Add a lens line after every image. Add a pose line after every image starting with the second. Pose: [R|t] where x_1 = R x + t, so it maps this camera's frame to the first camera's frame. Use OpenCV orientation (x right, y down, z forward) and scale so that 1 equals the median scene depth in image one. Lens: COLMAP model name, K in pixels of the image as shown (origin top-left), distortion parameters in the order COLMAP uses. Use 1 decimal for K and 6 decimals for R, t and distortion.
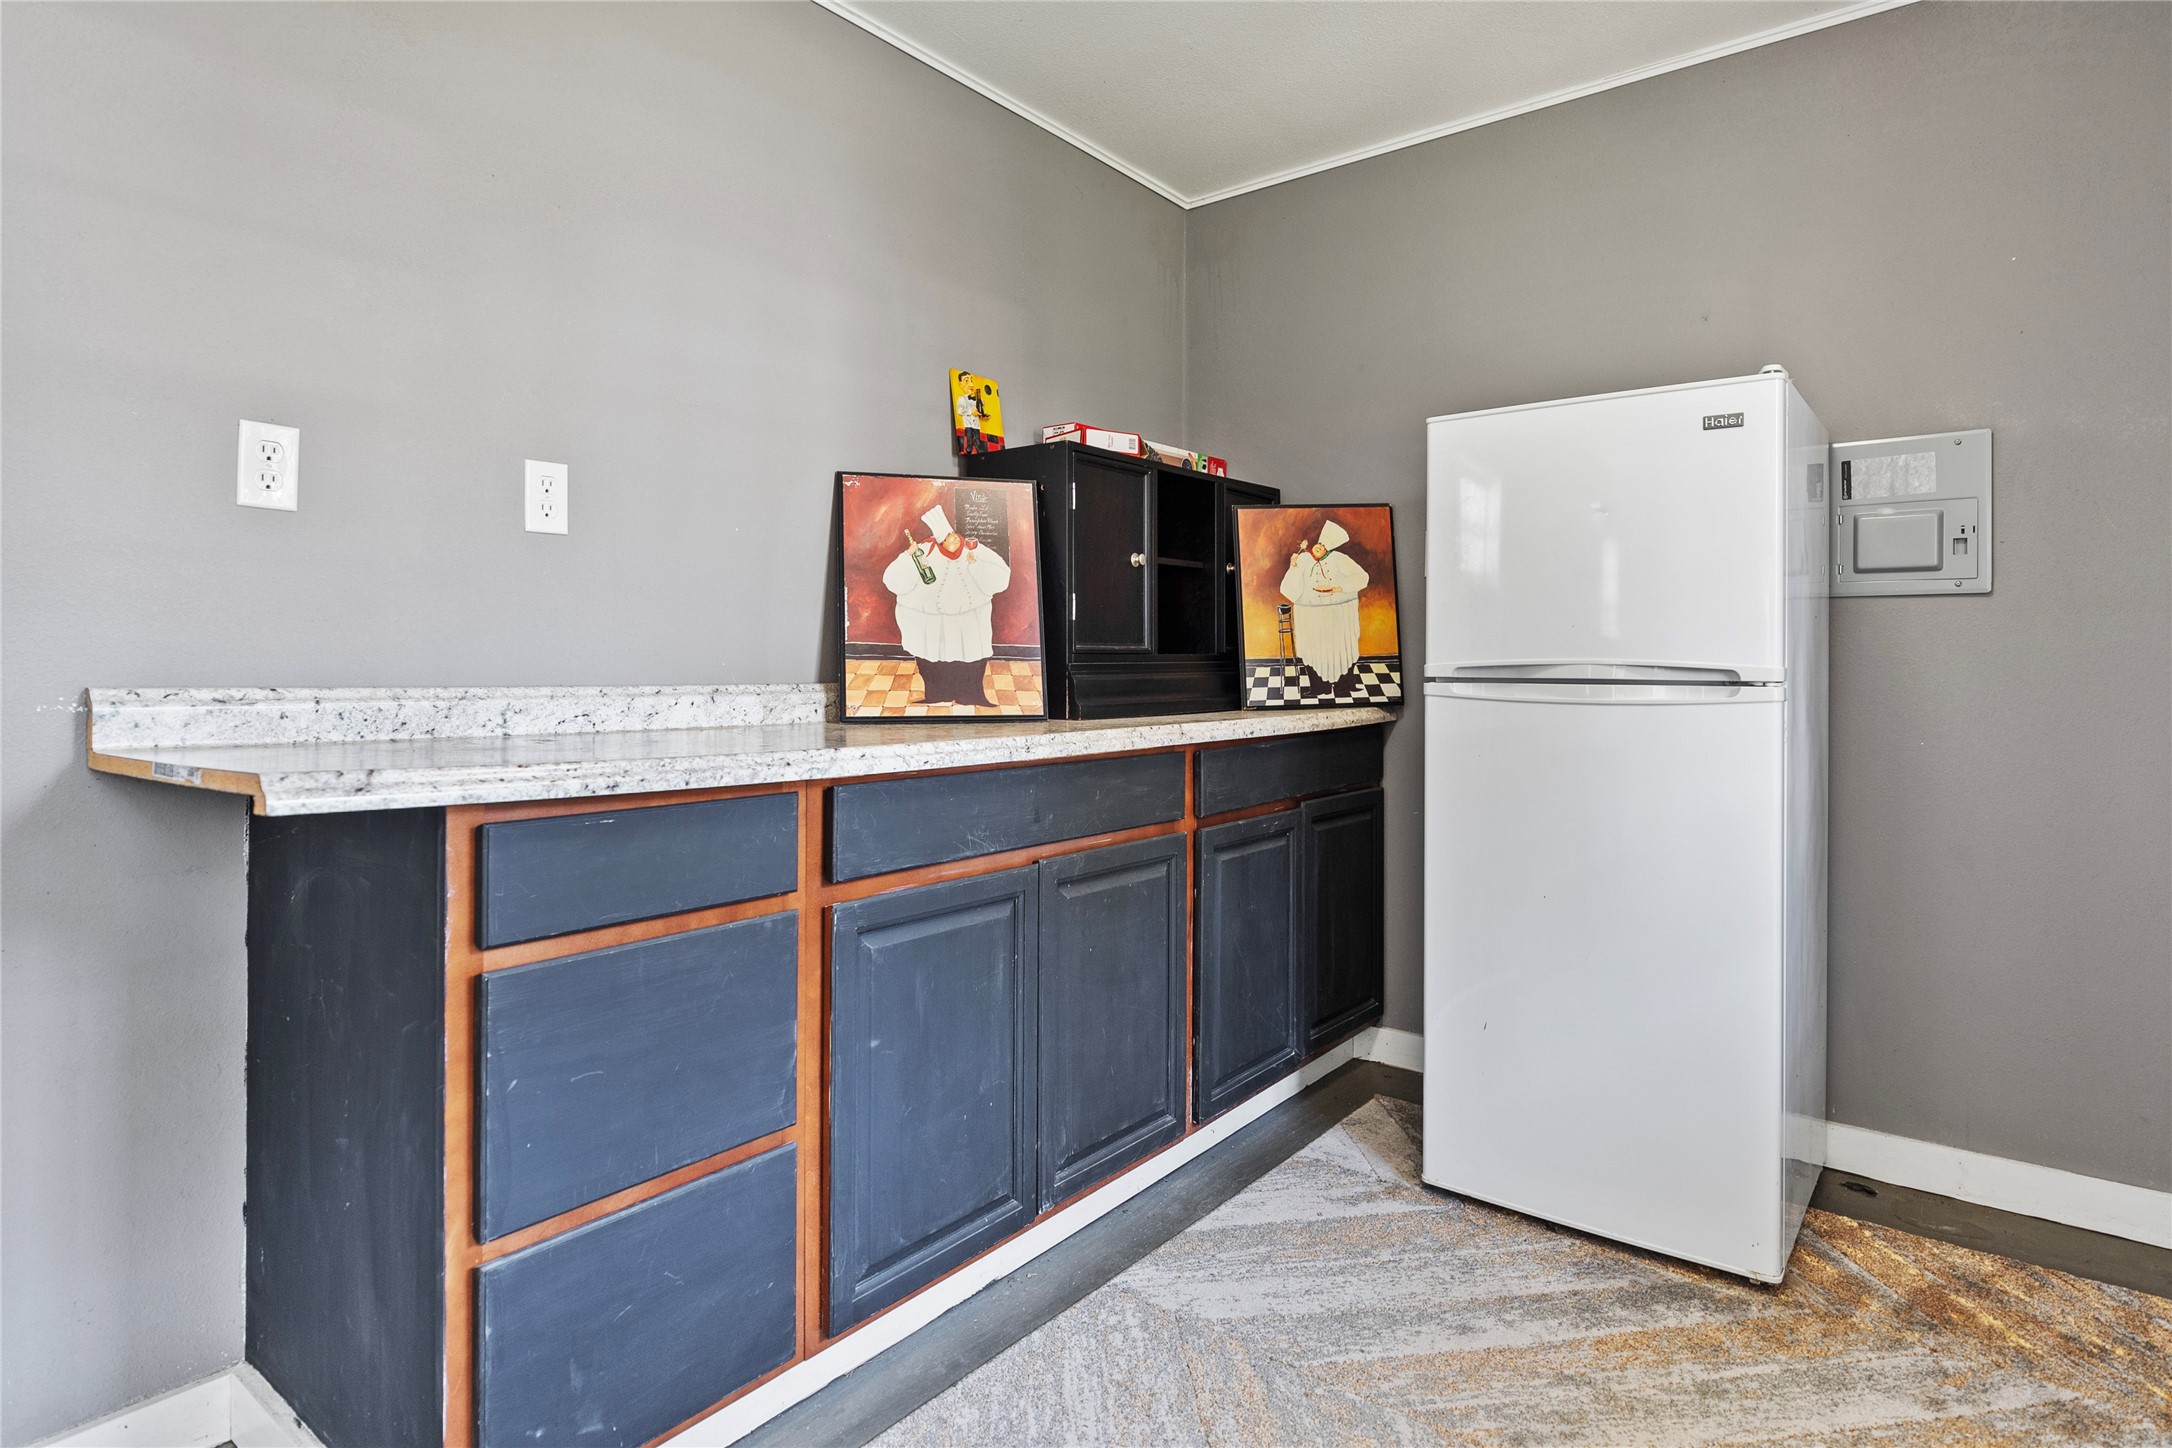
lens RADIAL K [[1160.8, 0, 1122.8], [0, 1160.8, 636.8], [0, 0, 1]] dist [-0.004749, -0.002074]
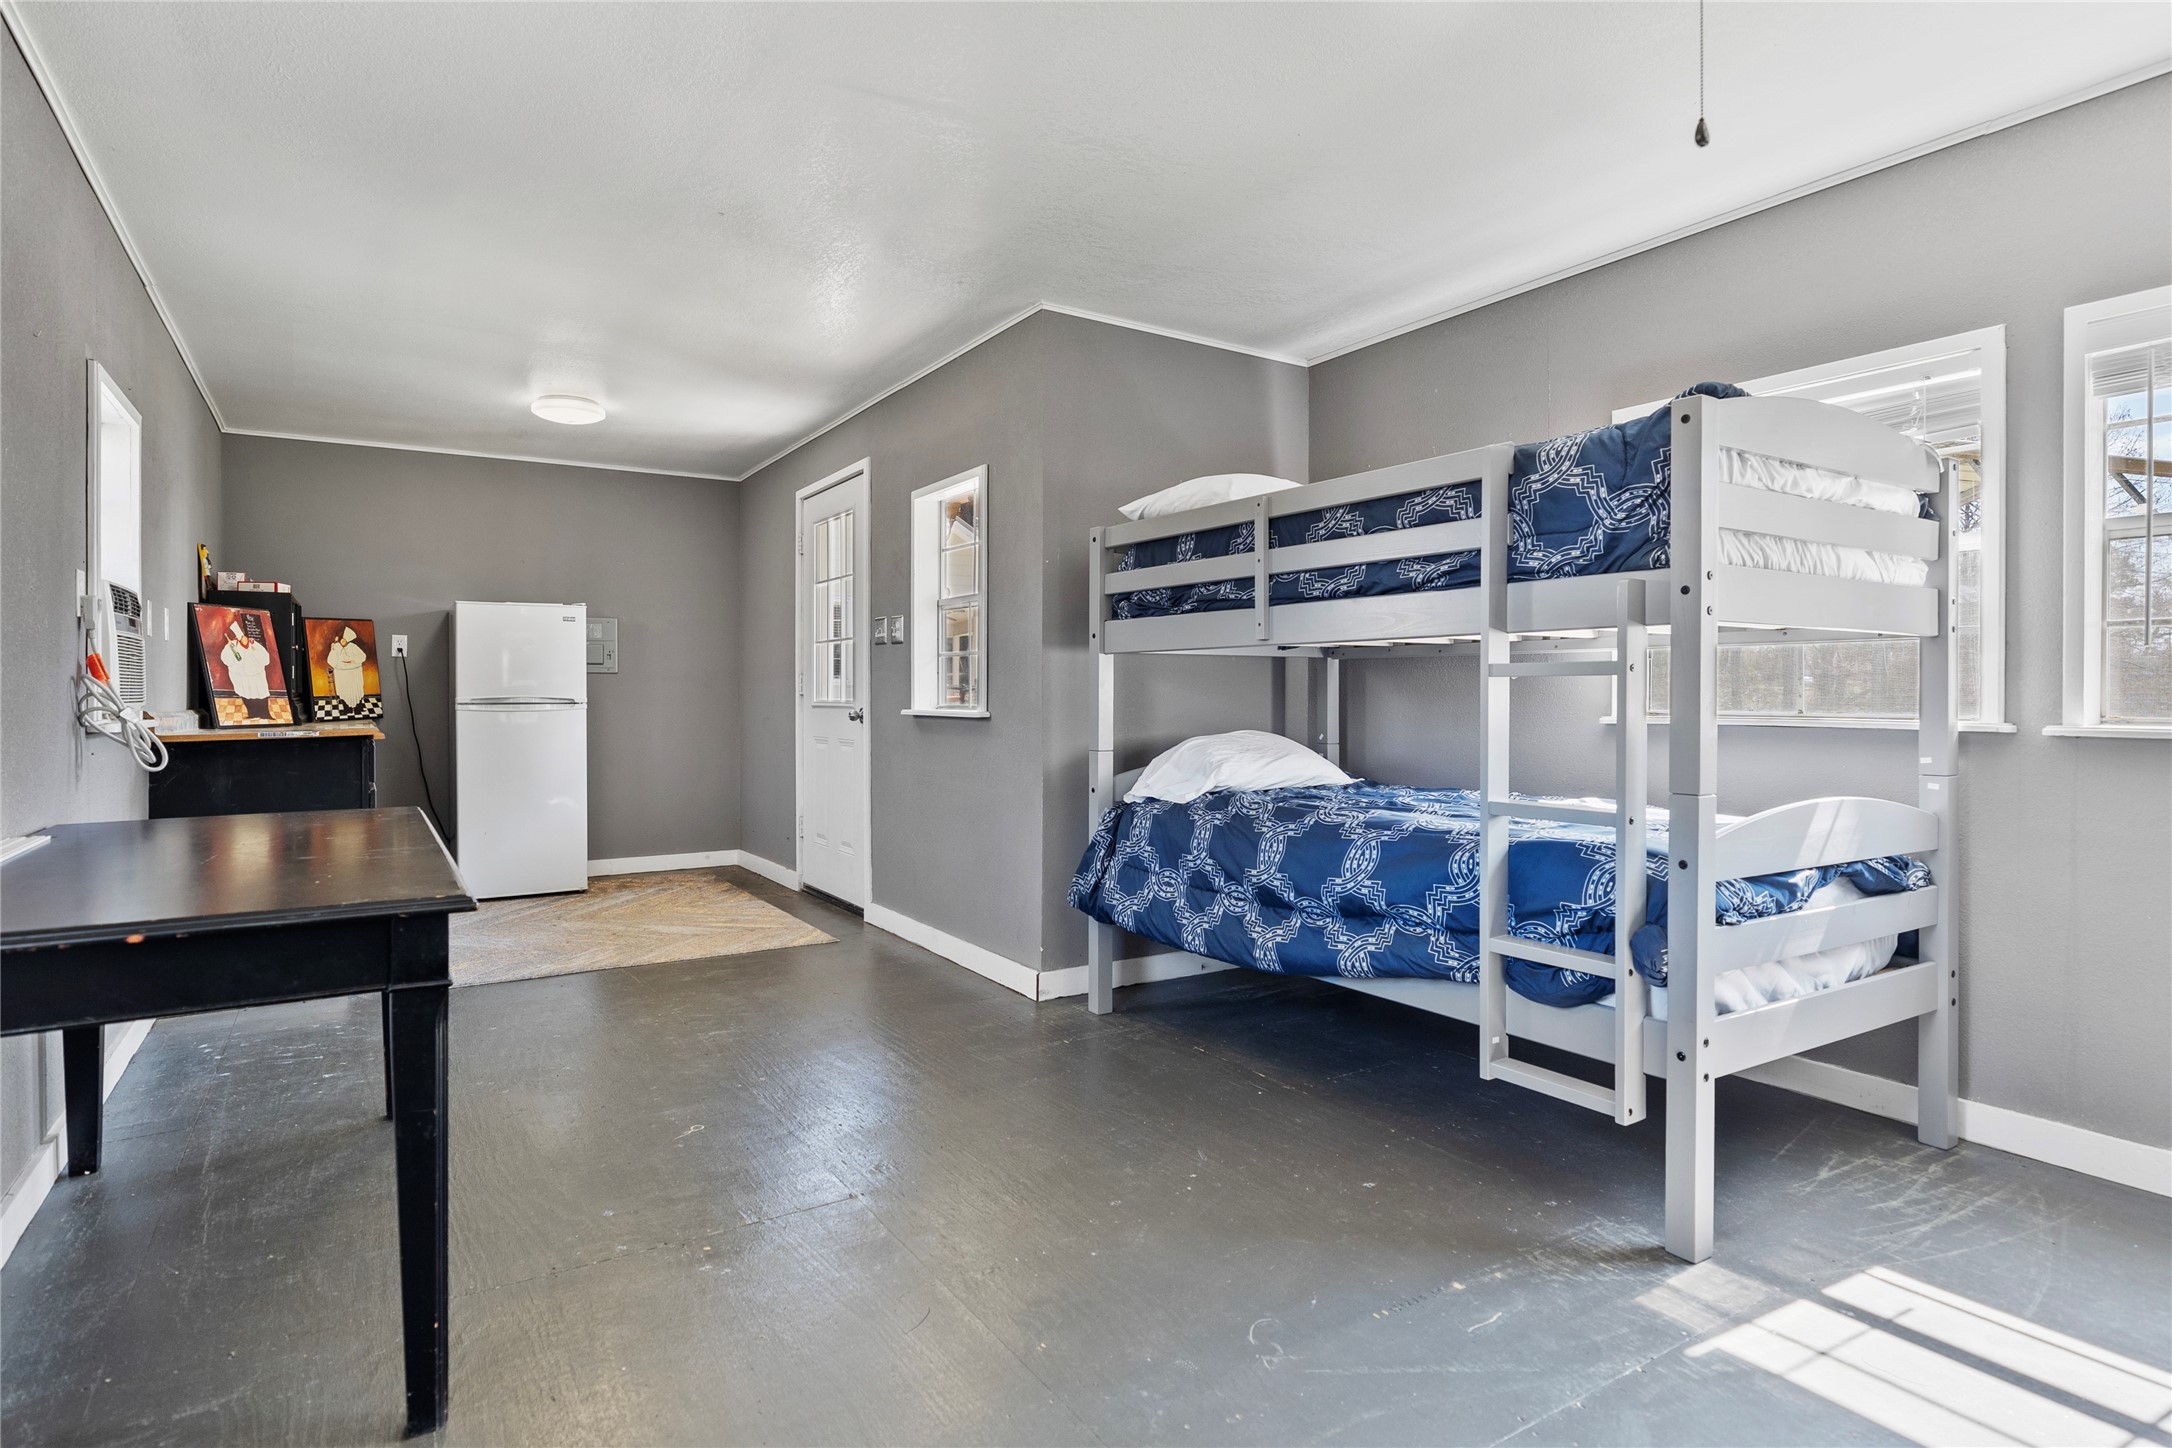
lens RADIAL K [[1160.8, 0, 1089.7], [0, 1160.8, 705.7], [0, 0, 1]] dist [-0.004749, -0.002074]
pose [[0.337205, -0.008155, 0.941396, -1.631297], [-0.028076, 0.999431, 0.018715, -0.048194], [-0.941012, -0.032742, 0.336784, -1.134279]]
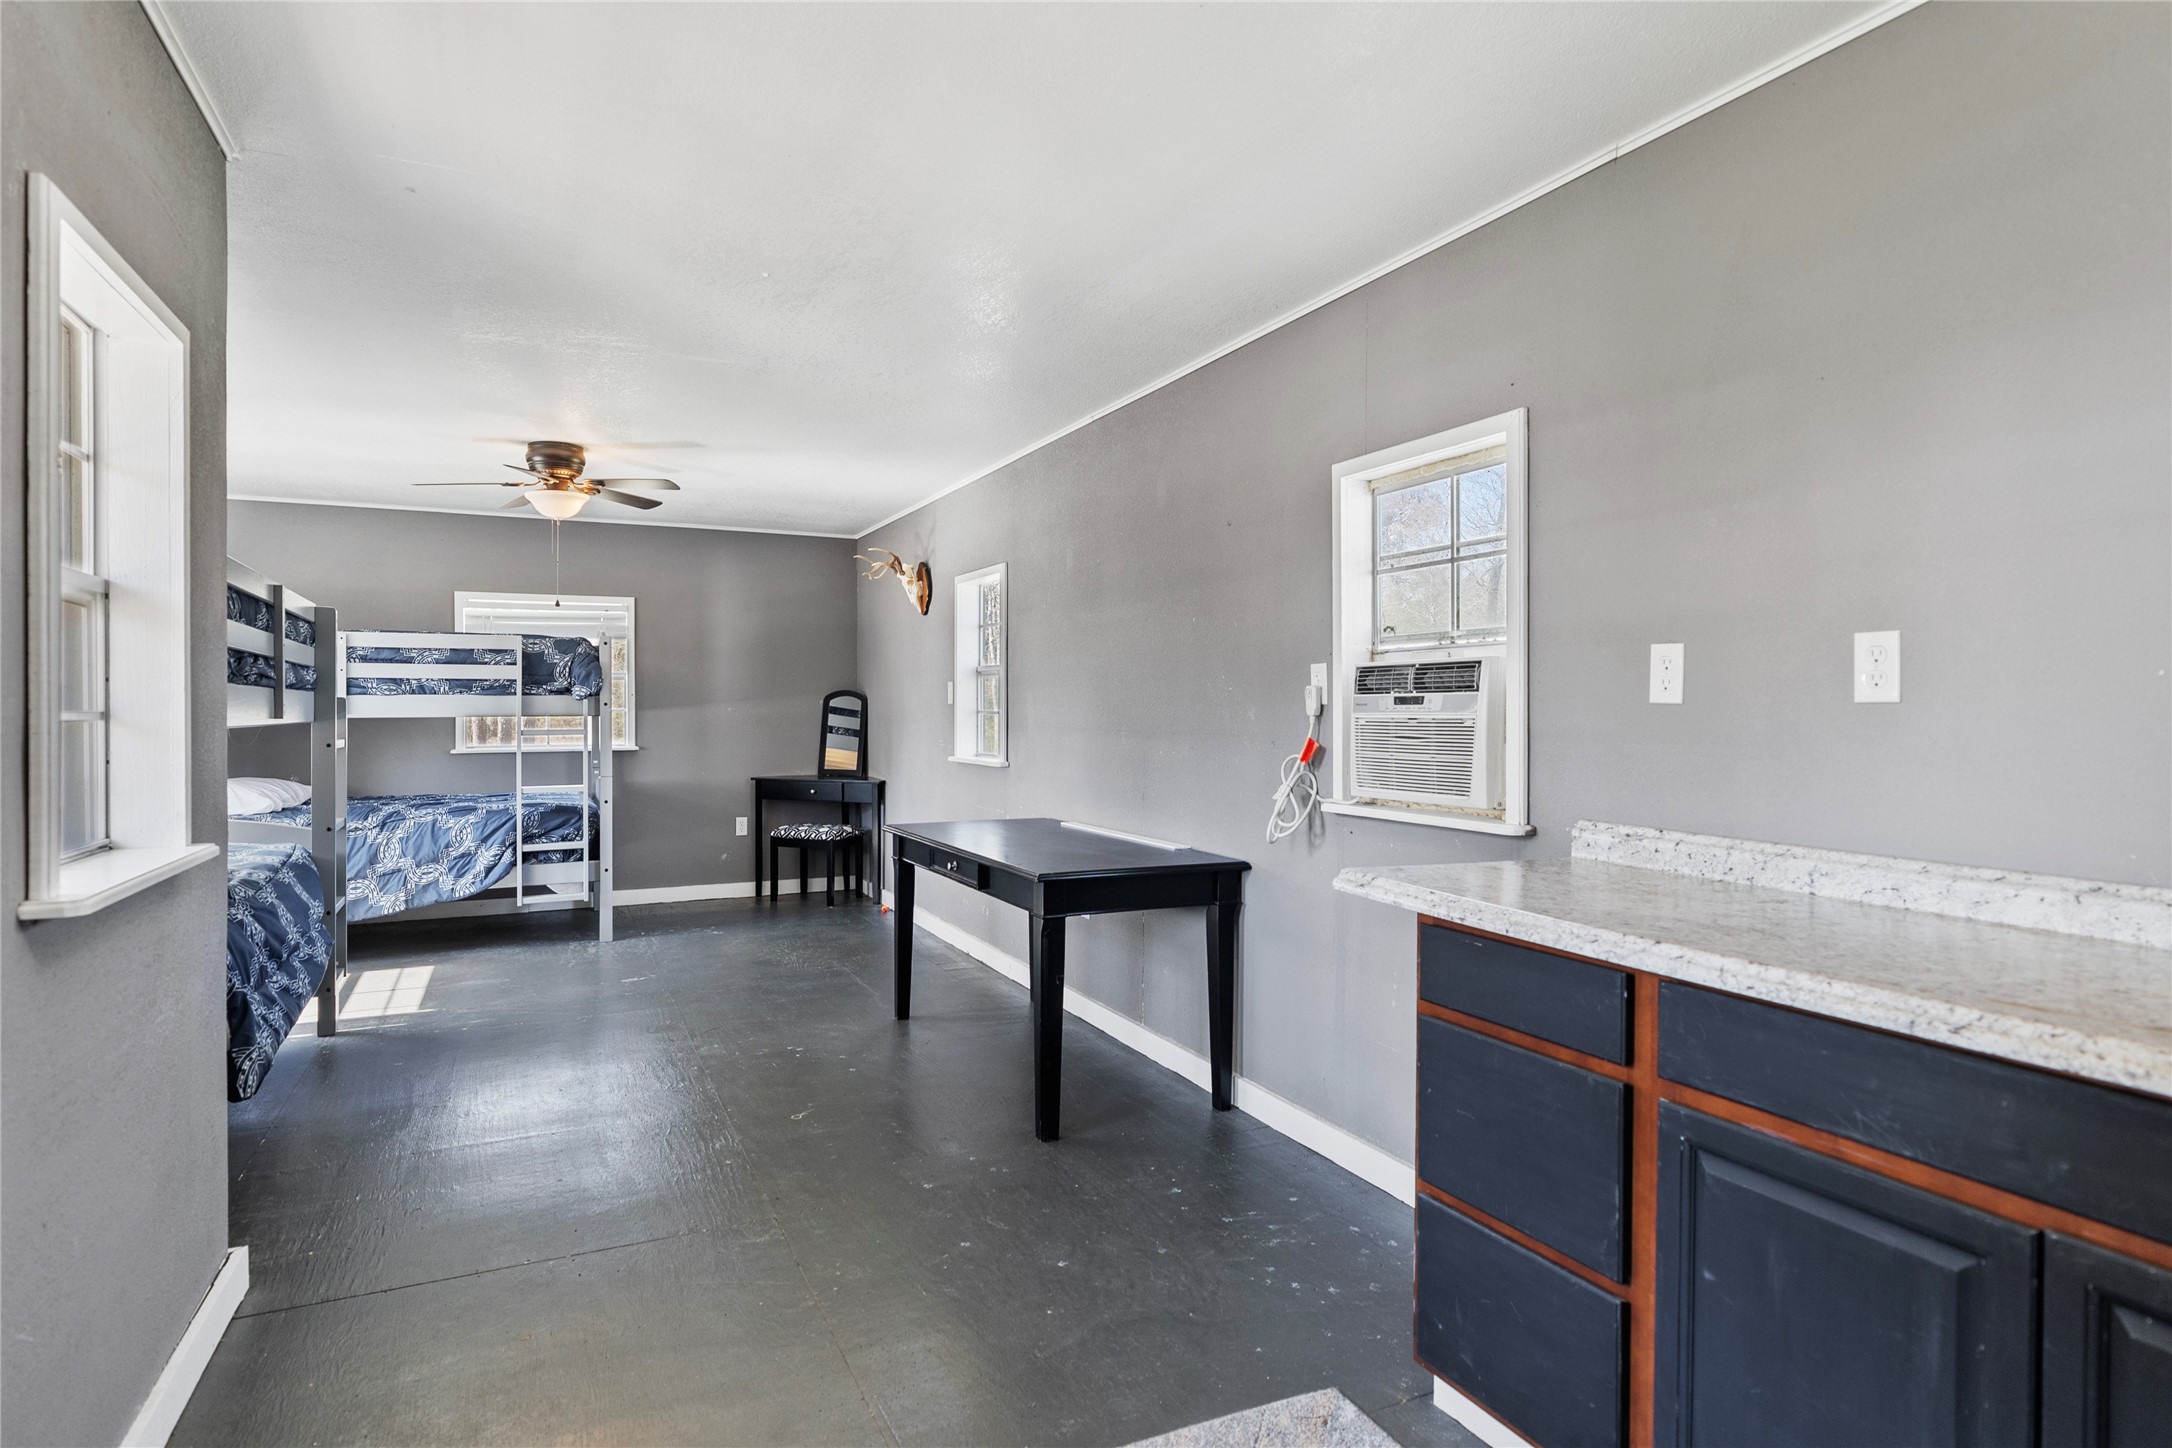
lens RADIAL K [[1160.8, 0, 1086.3], [0, 1160.8, 717.5], [0, 0, 1]] dist [-0.004749, -0.002074]
pose [[-0.458215, 0.000995, -0.888841, 0.628255], [0.009184, 0.999951, -0.003615, -0.070207], [0.888794, -0.009820, -0.458202, 0.753012]]
